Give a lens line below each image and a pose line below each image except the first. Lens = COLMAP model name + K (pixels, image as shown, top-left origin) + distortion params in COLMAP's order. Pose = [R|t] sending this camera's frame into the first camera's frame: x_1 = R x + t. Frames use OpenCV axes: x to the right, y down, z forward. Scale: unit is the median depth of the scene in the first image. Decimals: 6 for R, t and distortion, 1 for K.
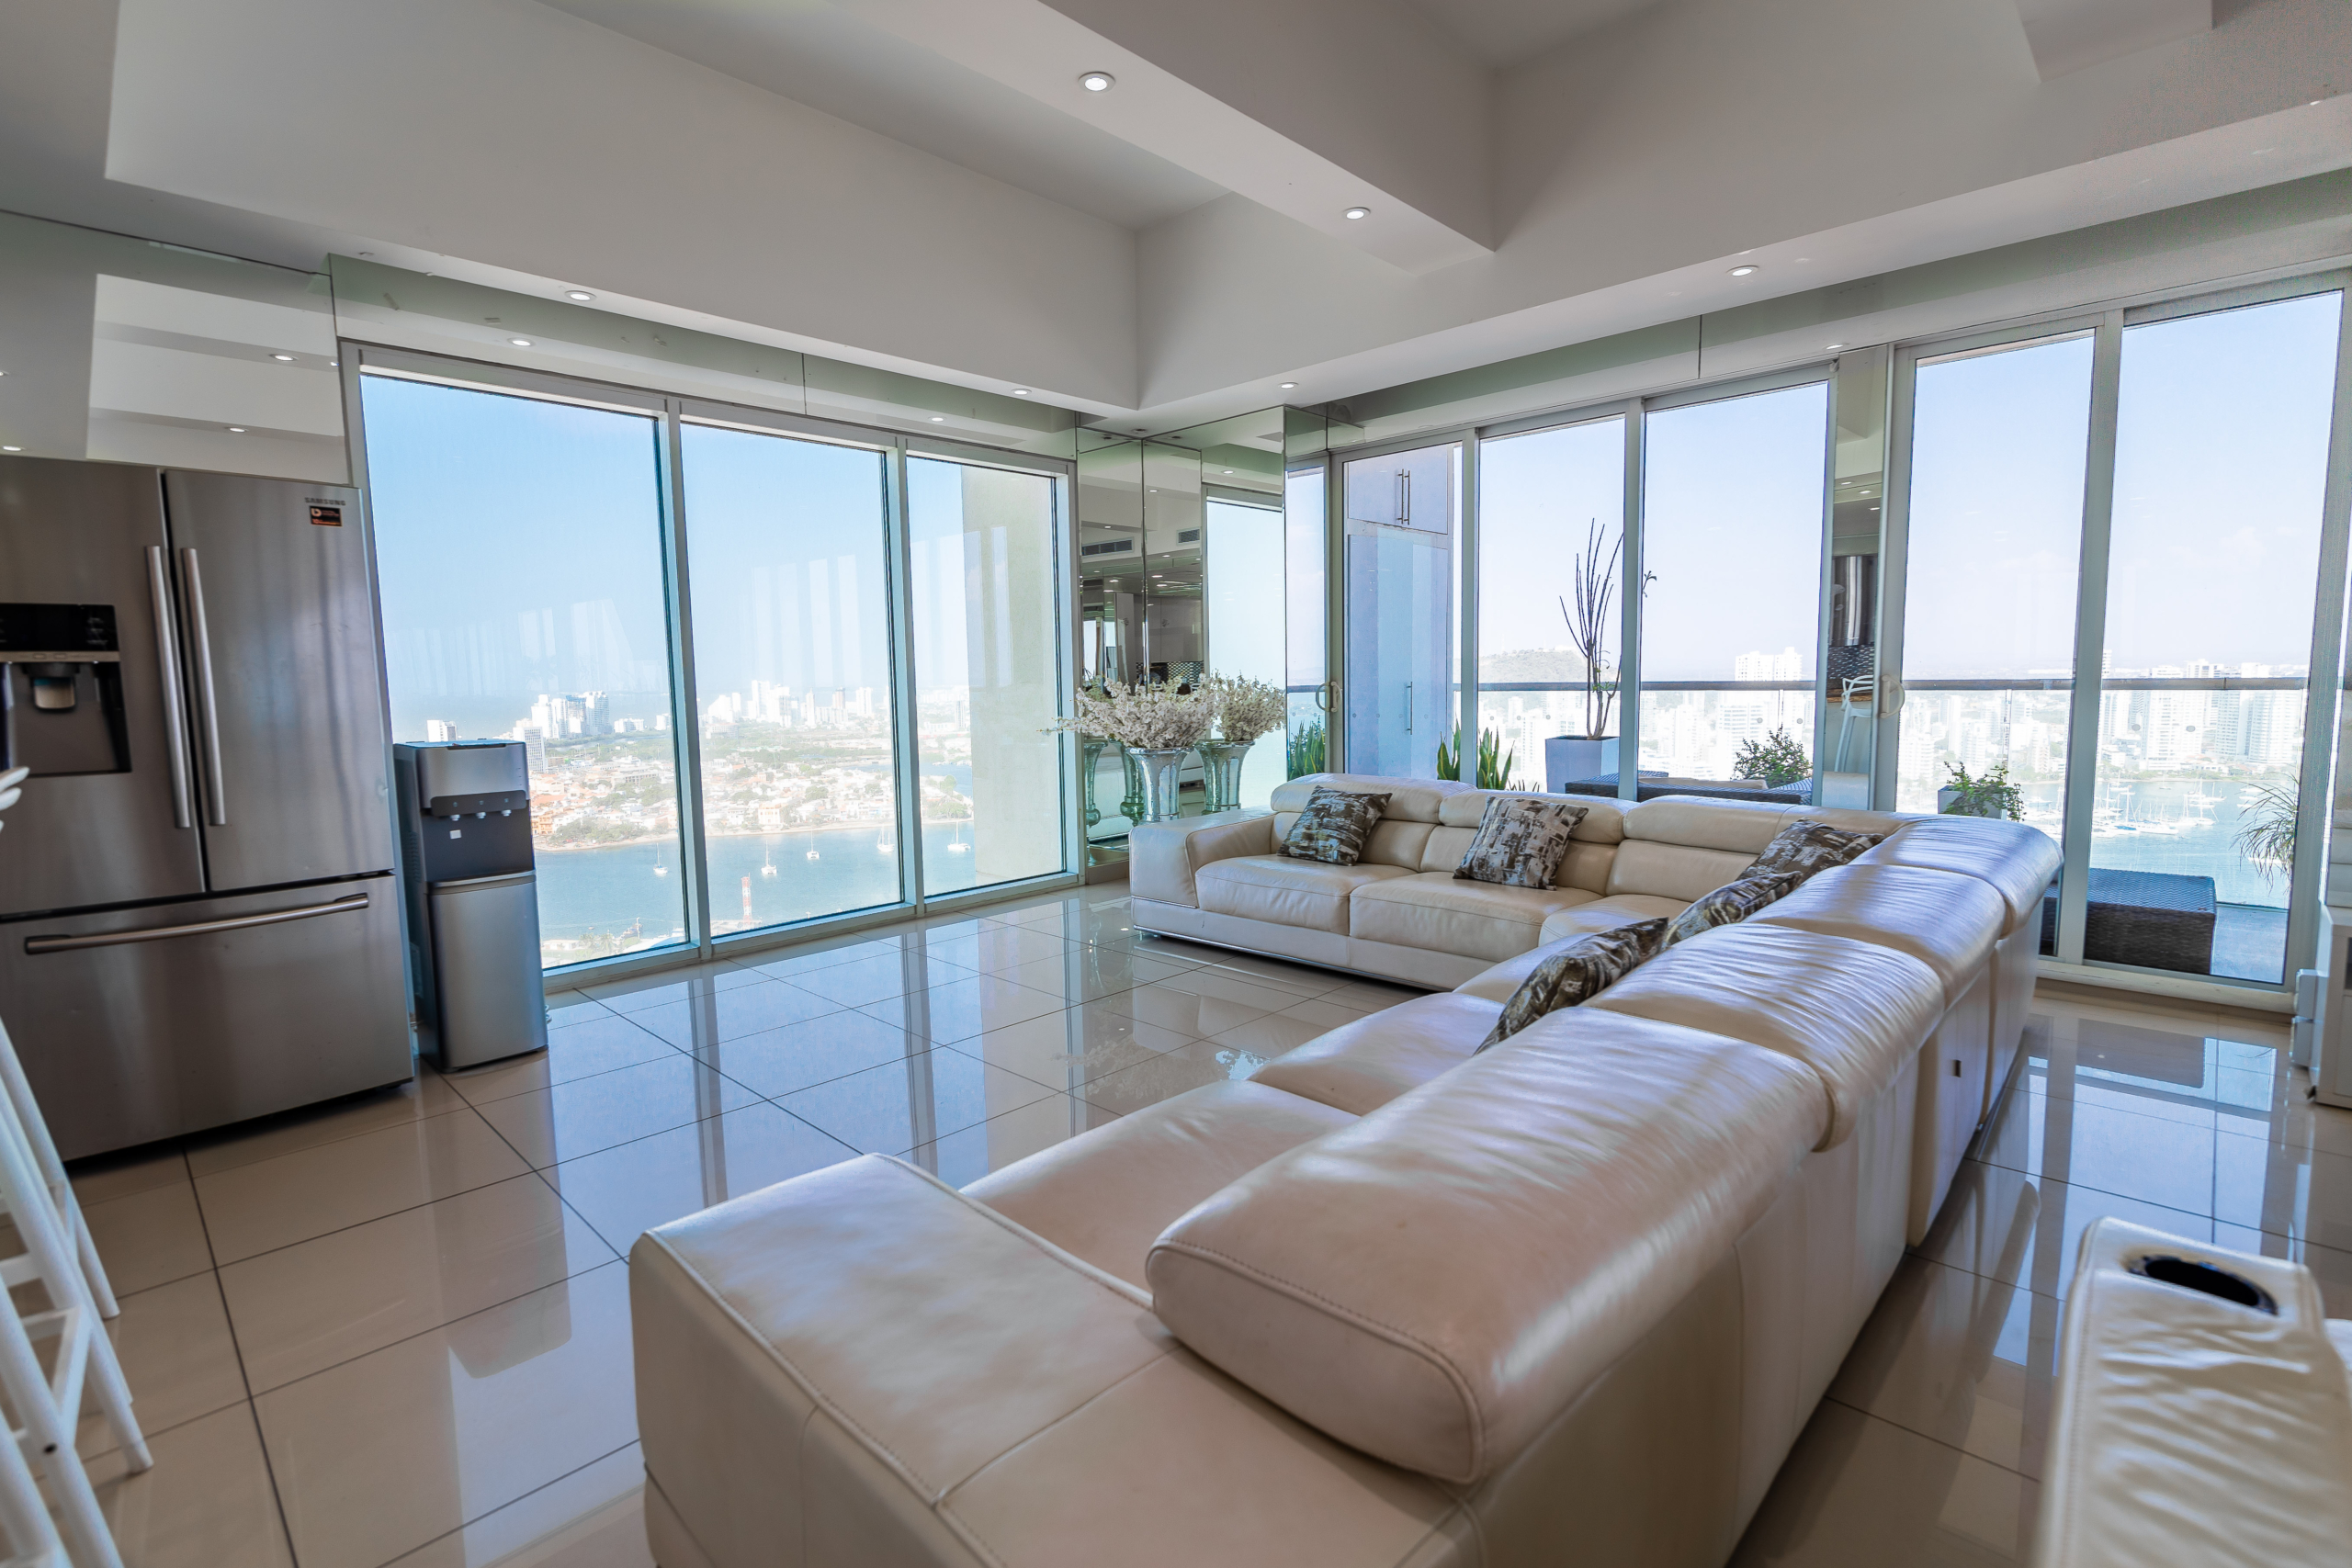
lens RADIAL K [[1075.6, 0, 1178.1], [0, 1075.6, 764.0], [0, 0, 1]] dist [-0.002396, 0.000457]
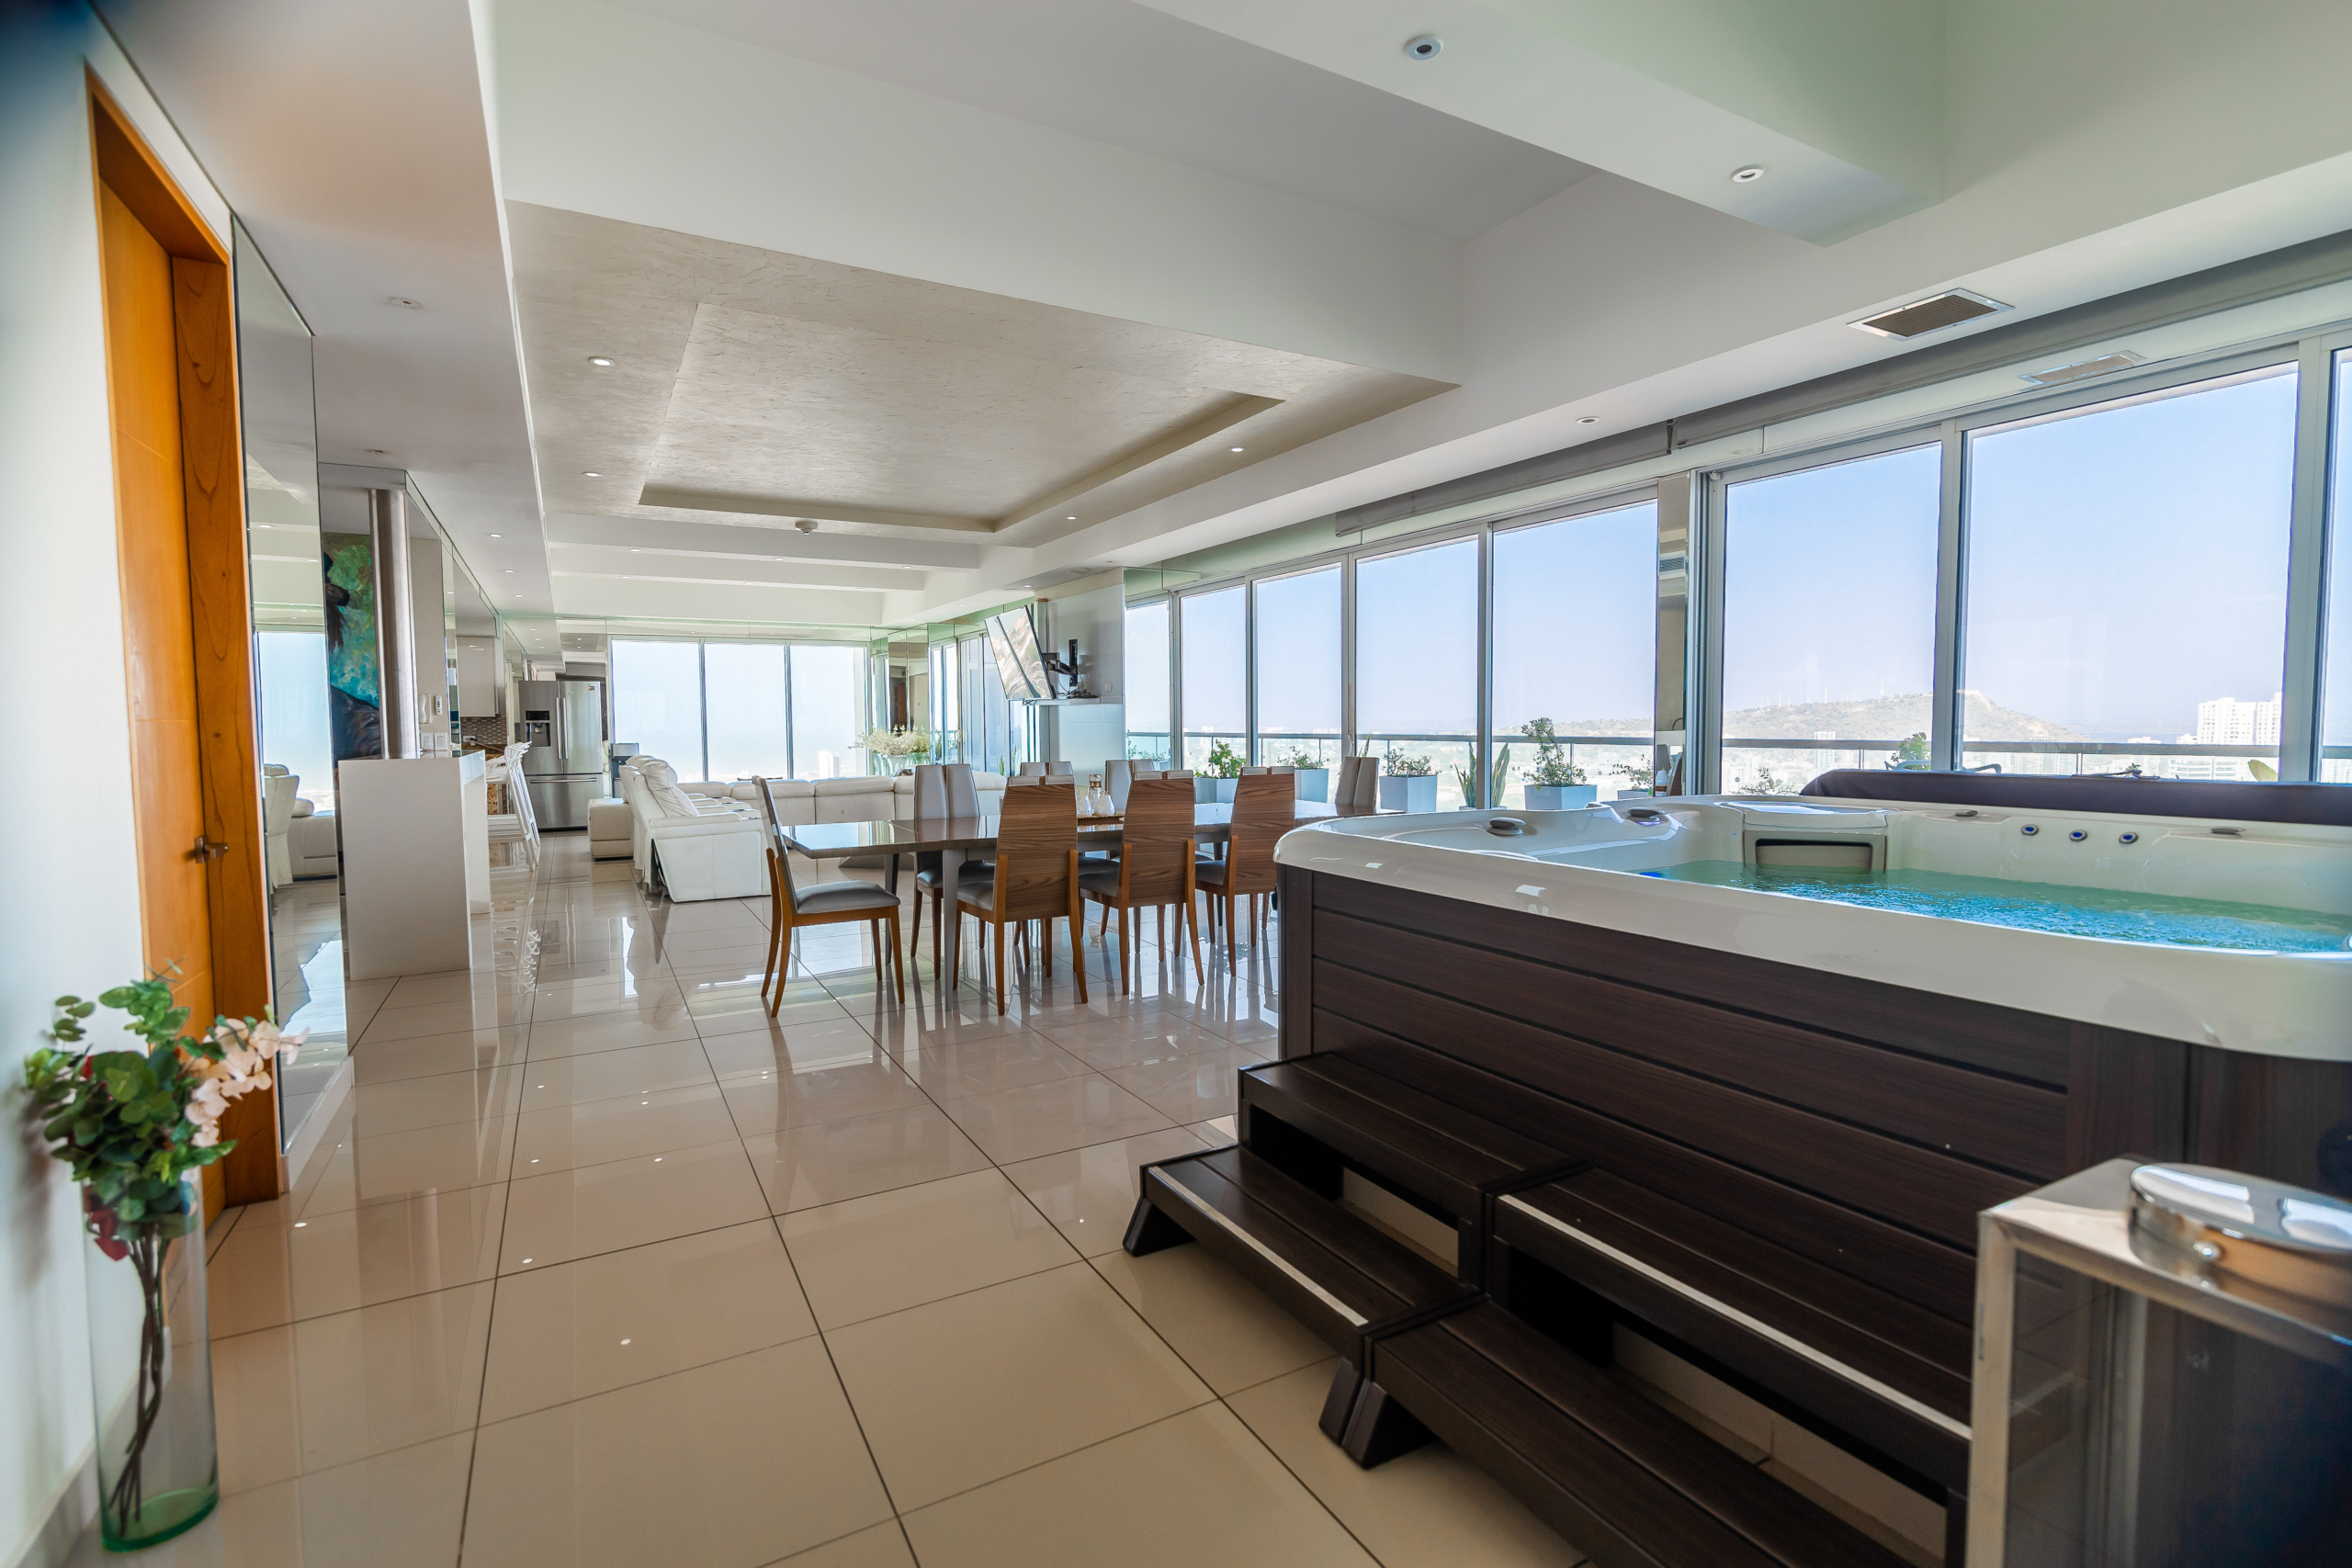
lens RADIAL K [[1075.6, 0, 1167.8], [0, 1075.6, 788.7], [0, 0, 1]] dist [-0.002396, 0.000457]
pose [[0.956542, 0.029636, -0.290084, 2.386871], [-0.034081, 0.999366, -0.010282, 0.122755], [0.289596, 0.019721, 0.956946, -2.180444]]
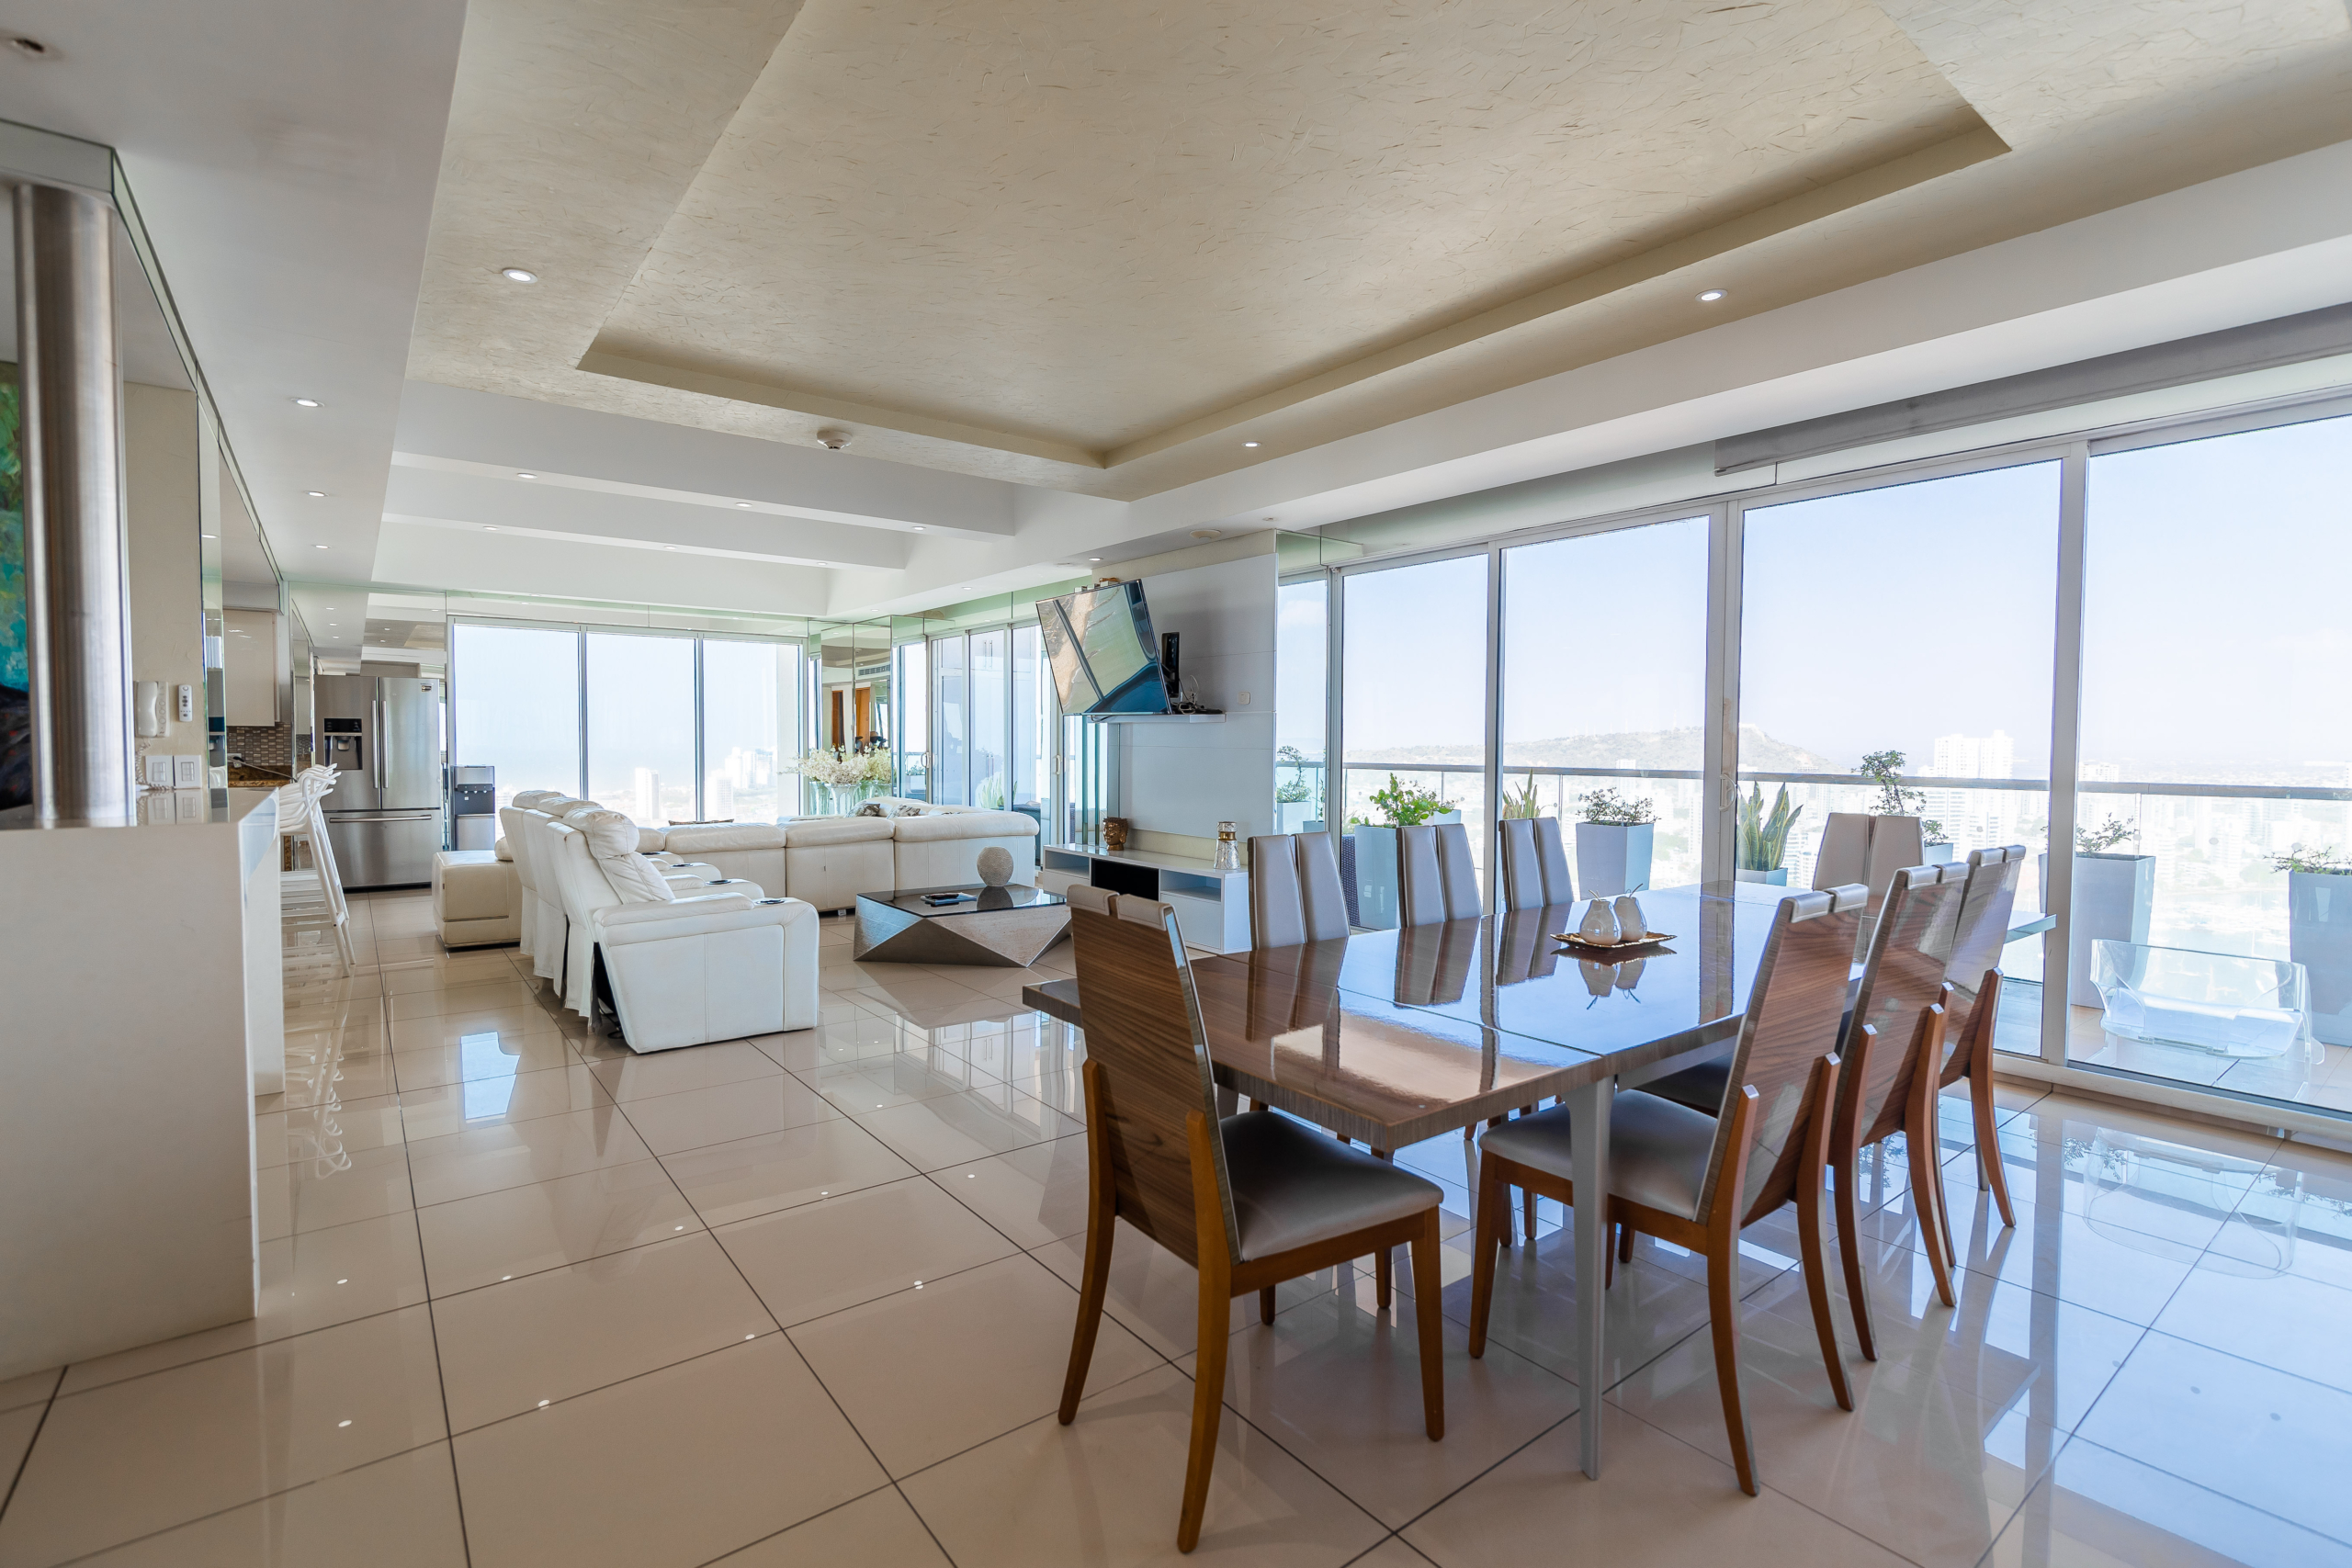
lens RADIAL K [[1075.6, 0, 1171.4], [0, 1075.6, 785.6], [0, 0, 1]] dist [-0.002396, 0.000457]
pose [[0.988929, 0.029830, -0.145361, 1.582220], [-0.035862, 0.998593, -0.039056, 0.078974], [0.143991, 0.043837, 0.988607, -1.533388]]
